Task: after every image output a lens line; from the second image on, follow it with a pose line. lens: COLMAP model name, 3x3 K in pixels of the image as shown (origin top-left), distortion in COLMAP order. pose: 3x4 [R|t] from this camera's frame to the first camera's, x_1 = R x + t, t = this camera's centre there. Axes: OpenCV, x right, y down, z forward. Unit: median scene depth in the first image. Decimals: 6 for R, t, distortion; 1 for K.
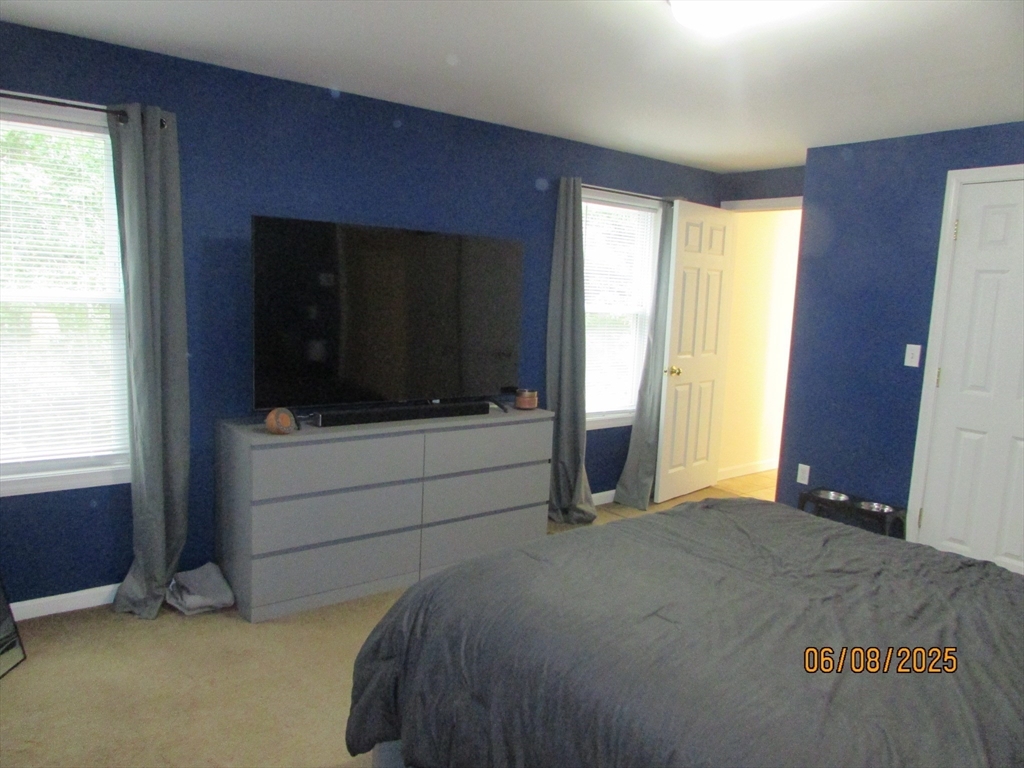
lens RADIAL K [[724.0, 0, 508.2], [0, 724.0, 389.0], [0, 0, 1]] dist [-0.013209, -0.009891]
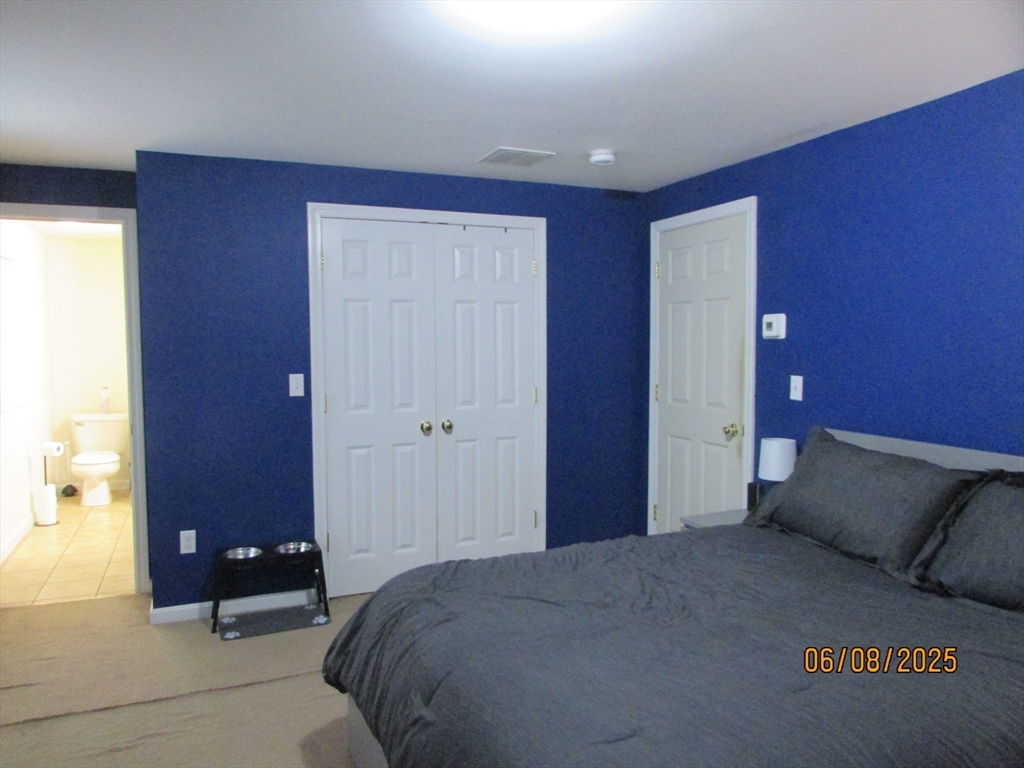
lens RADIAL K [[724.0, 0, 508.0], [0, 724.0, 381.0], [0, 0, 1]] dist [-0.013209, -0.009891]
pose [[0.279075, -0.104620, 0.954553, -0.301254], [0.150711, 0.986500, 0.064059, -0.071651], [-0.948369, 0.125984, 0.291074, 0.436570]]
